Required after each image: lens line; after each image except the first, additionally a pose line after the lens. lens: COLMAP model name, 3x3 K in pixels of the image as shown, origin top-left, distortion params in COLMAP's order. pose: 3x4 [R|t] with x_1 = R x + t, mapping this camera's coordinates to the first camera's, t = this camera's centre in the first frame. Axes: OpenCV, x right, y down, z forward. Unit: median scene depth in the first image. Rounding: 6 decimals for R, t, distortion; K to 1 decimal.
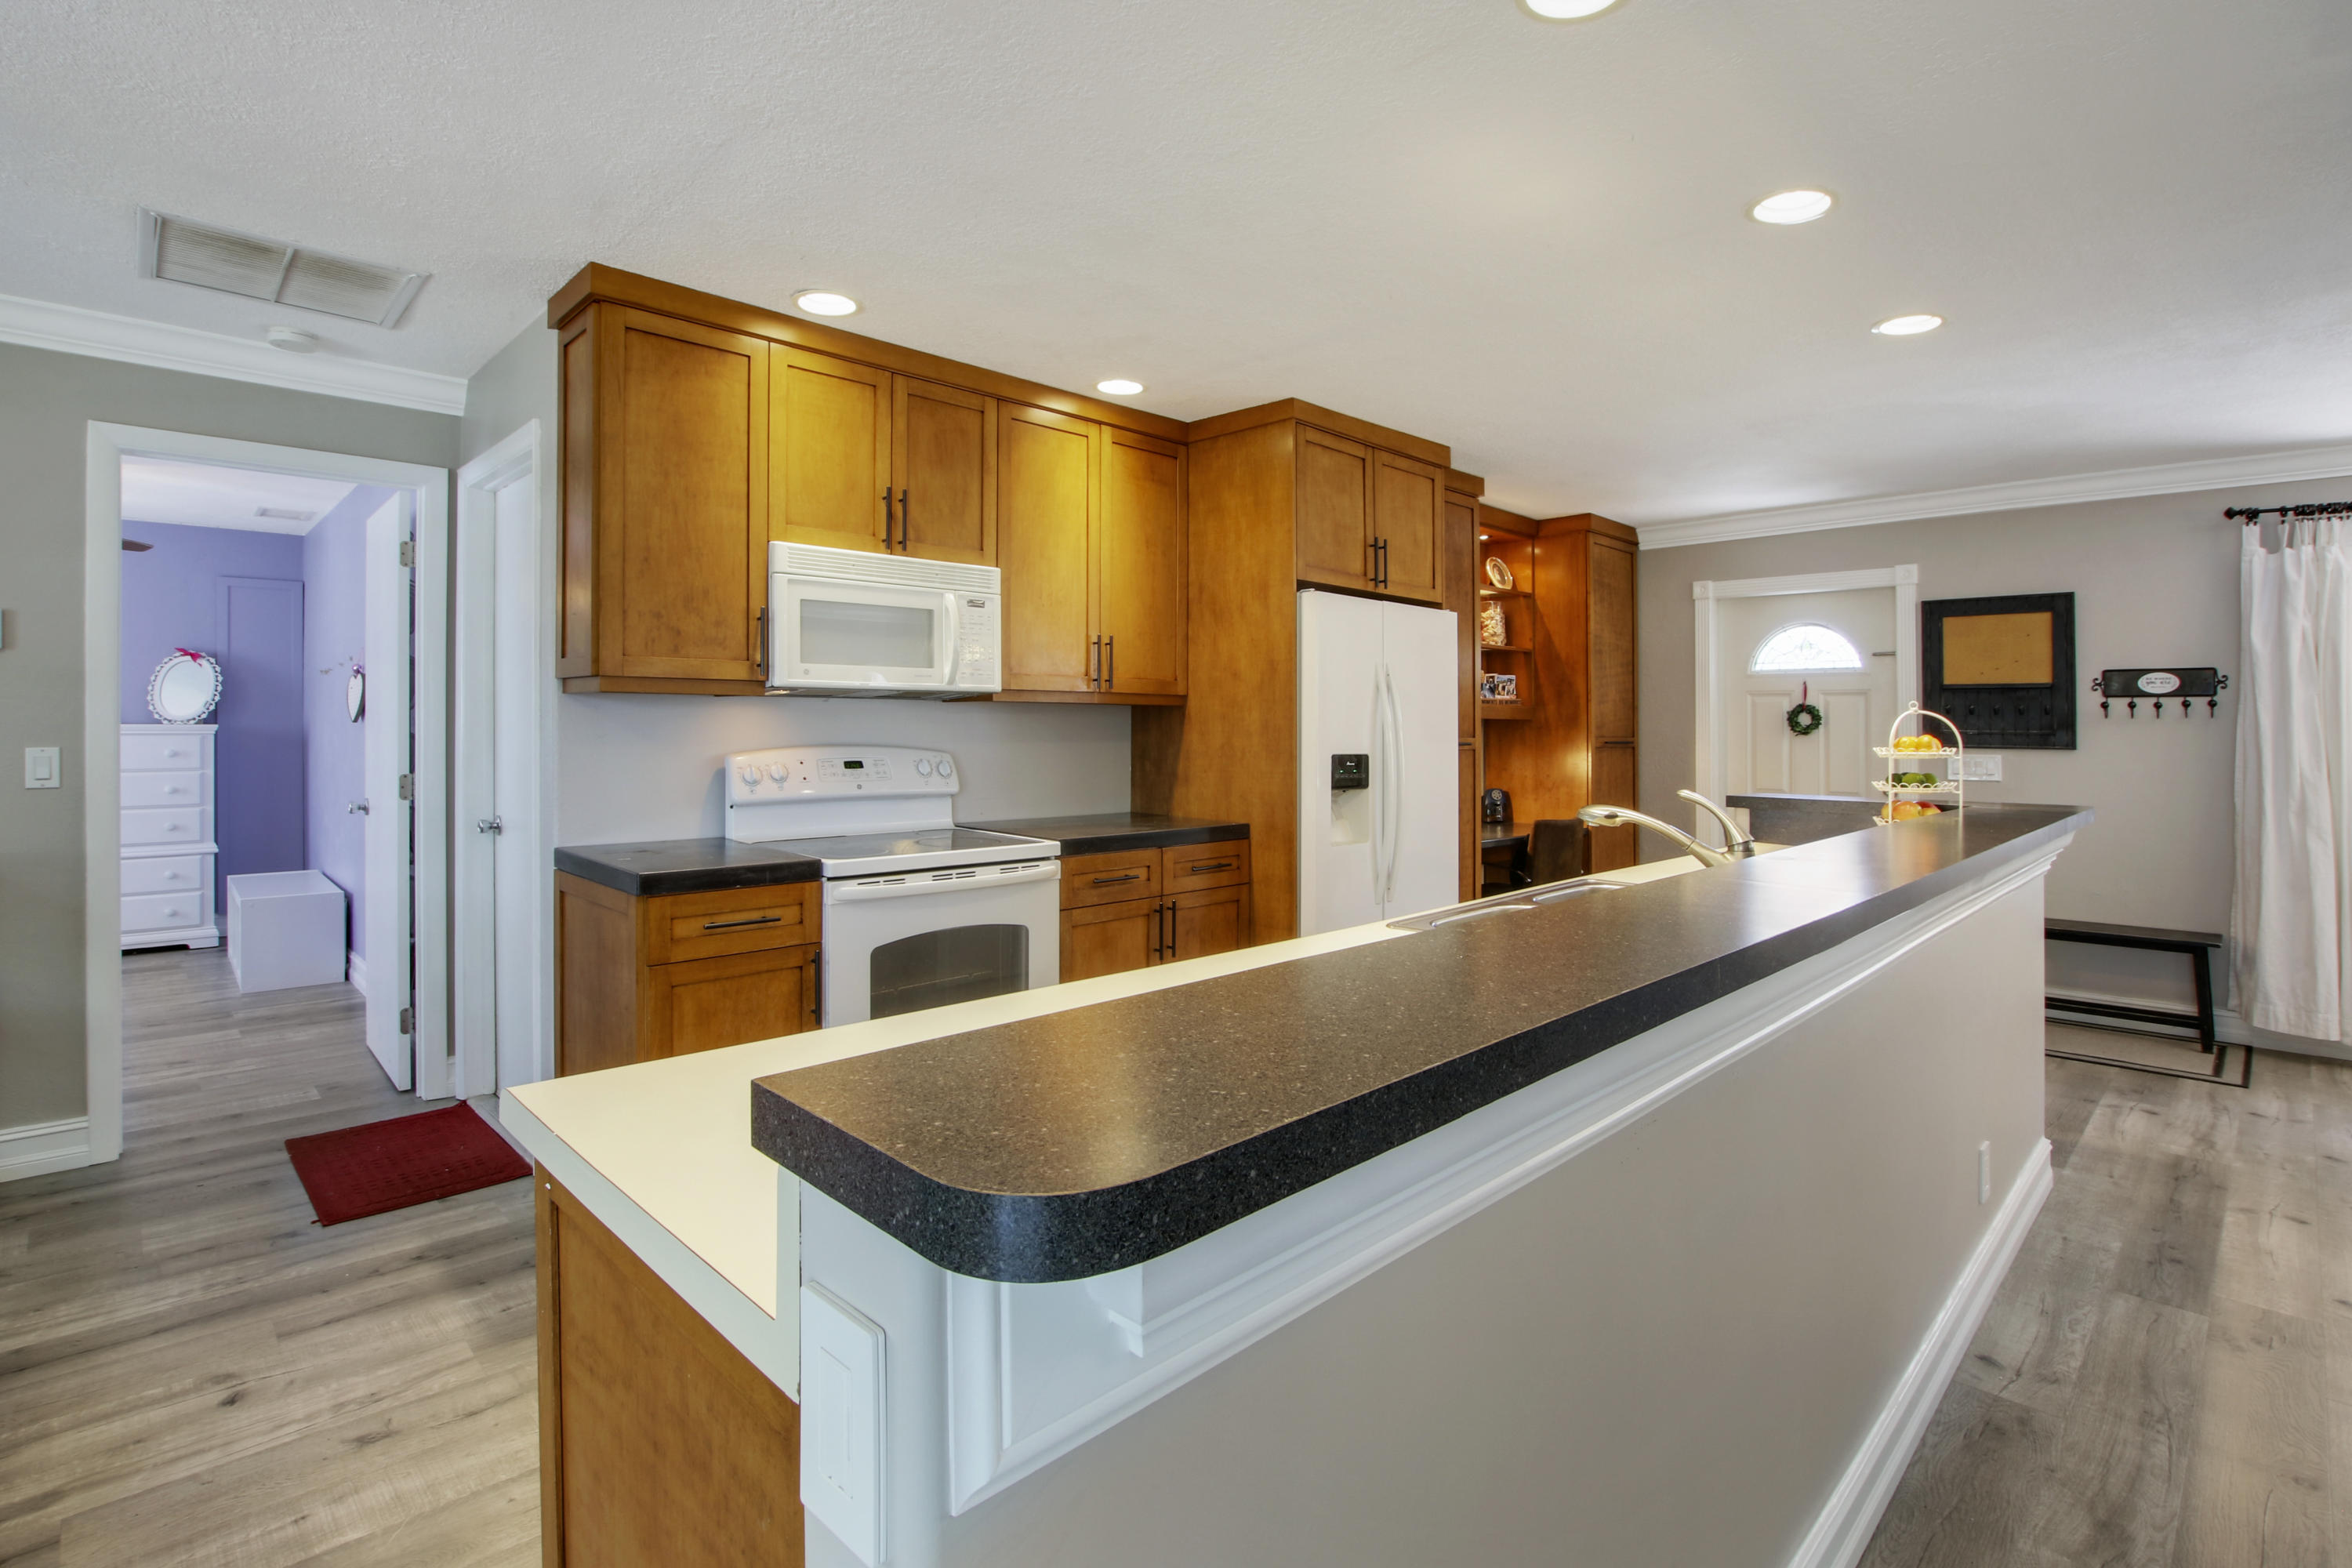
lens RADIAL K [[1126.7, 0, 1182.8], [0, 1126.7, 726.7], [0, 0, 1]] dist [-0.028737, 0.001650]
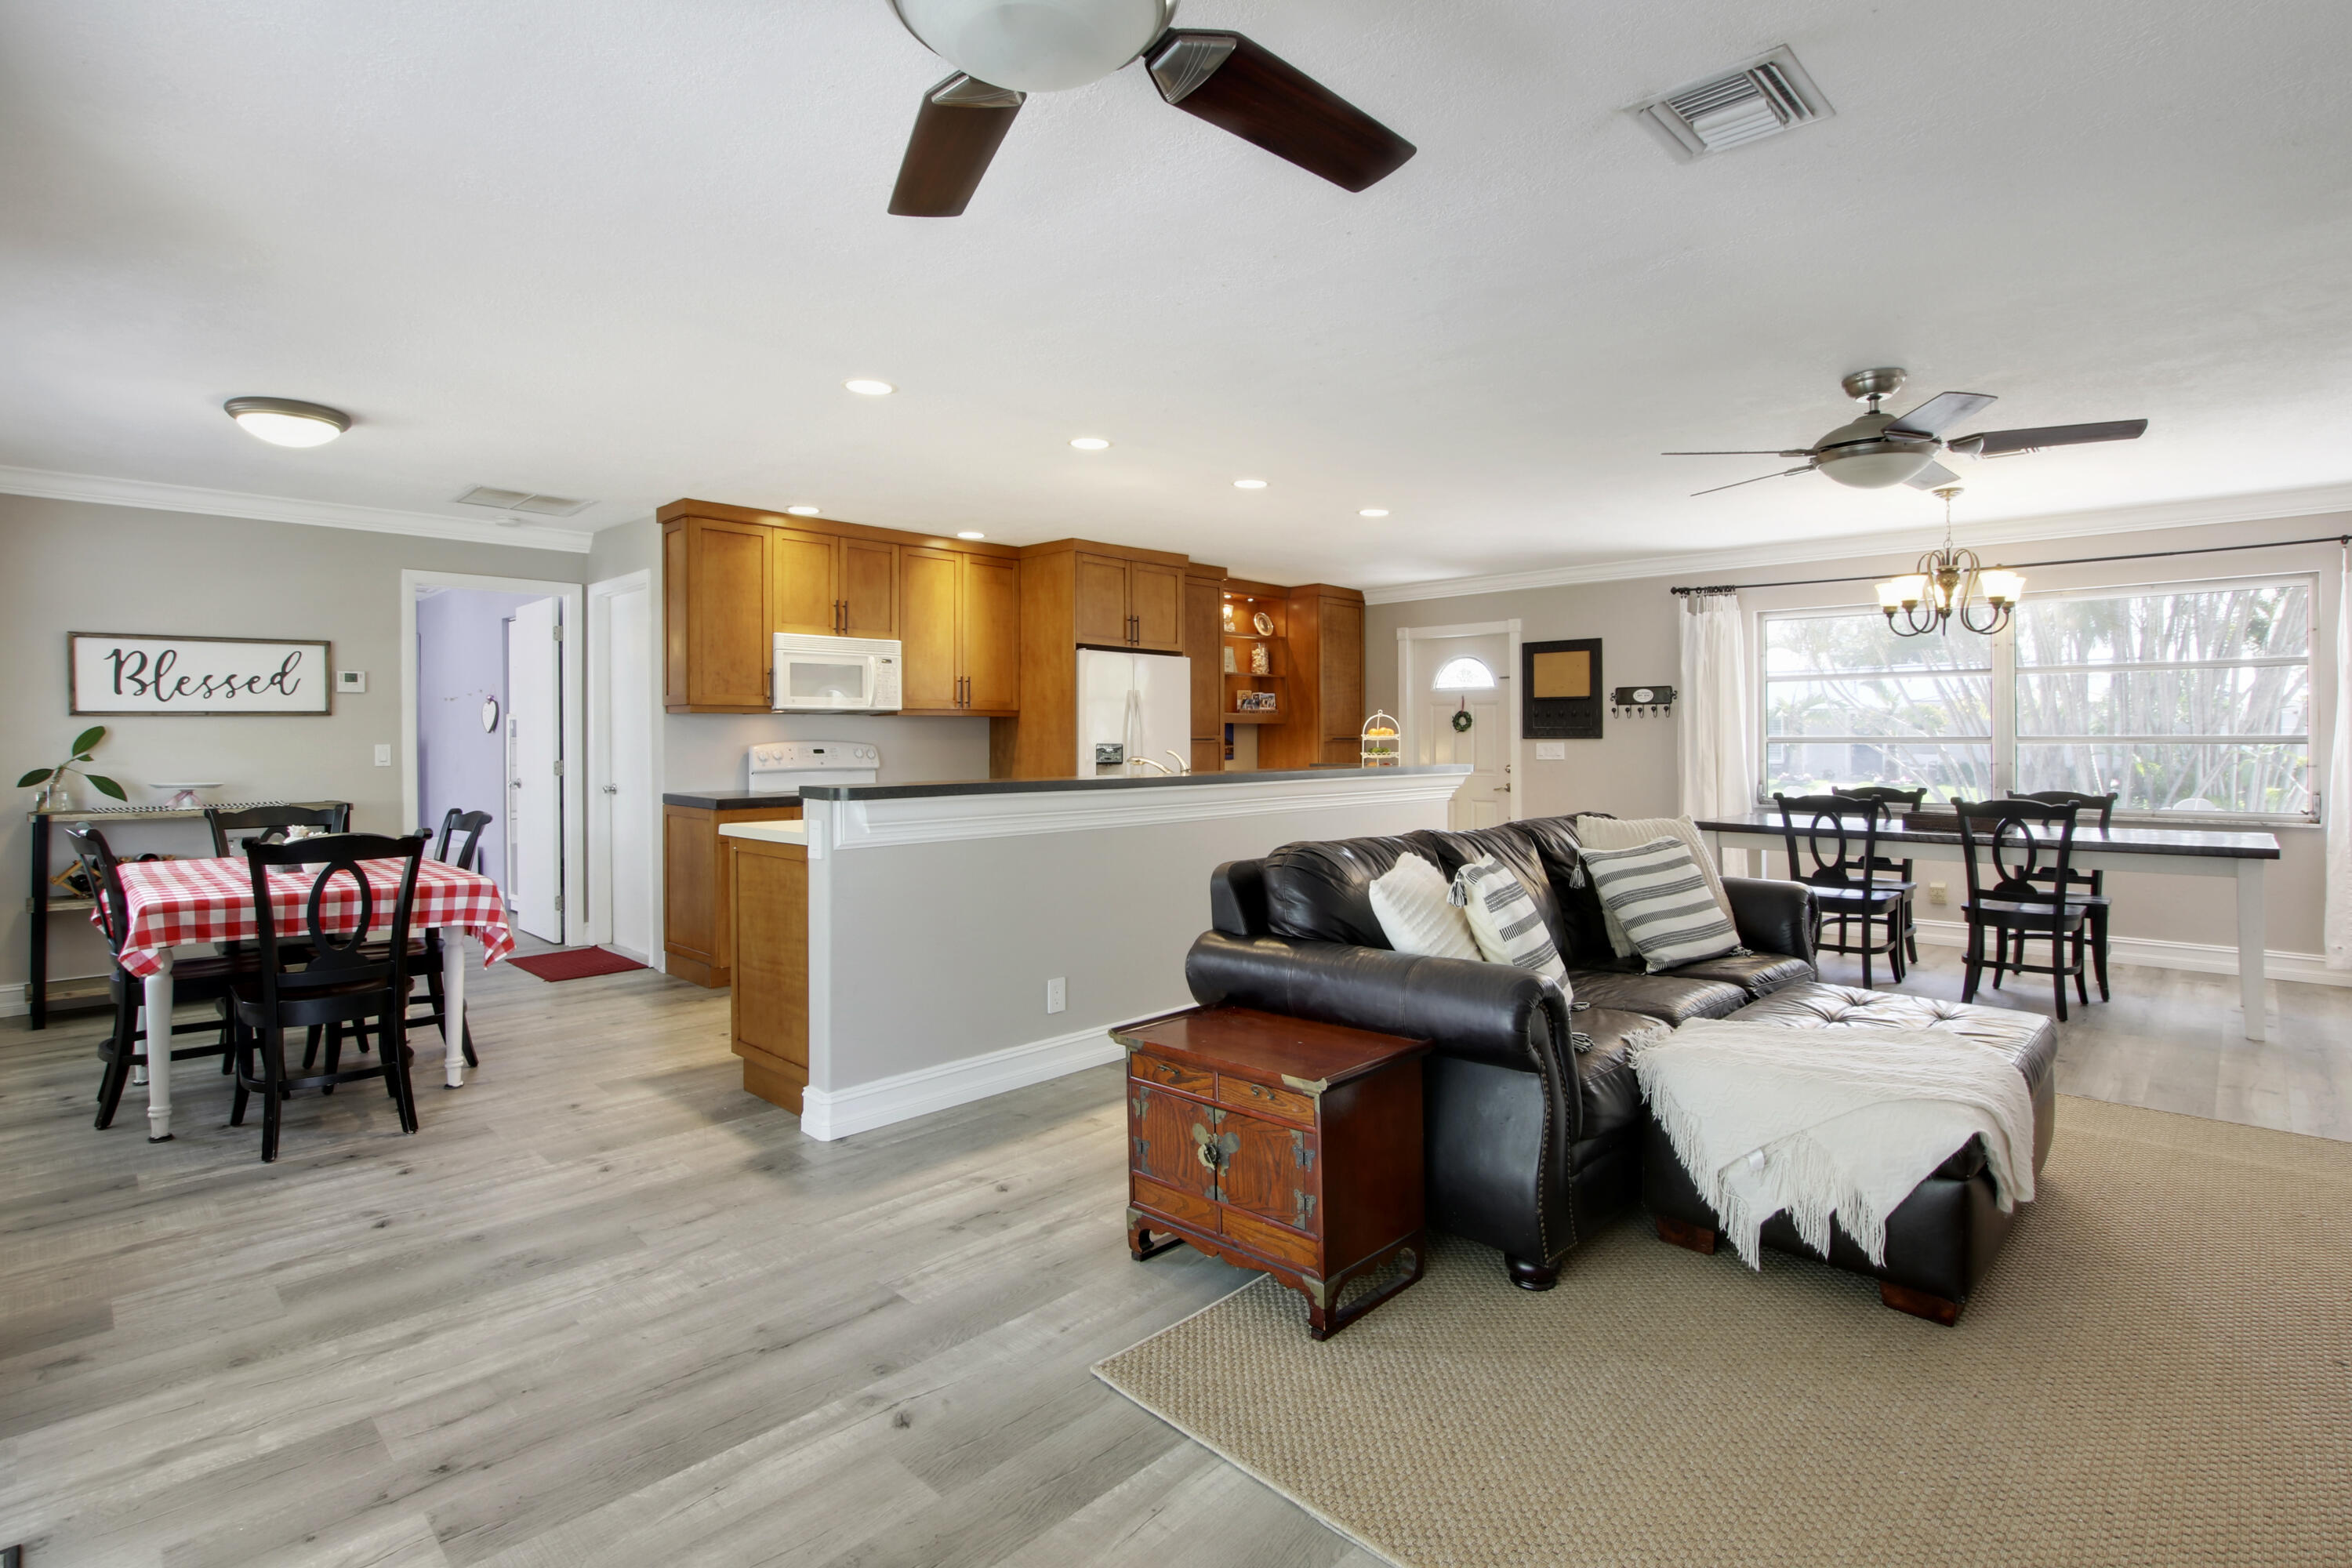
lens RADIAL K [[1142.7, 0, 1191.9], [0, 1142.7, 720.2], [0, 0, 1]] dist [-0.031986, 0.007438]
pose [[0.999555, -0.010390, 0.027977, 0.213529], [0.010810, 0.999830, -0.014925, 0.014940], [-0.027817, 0.015221, 0.999497, -0.707987]]
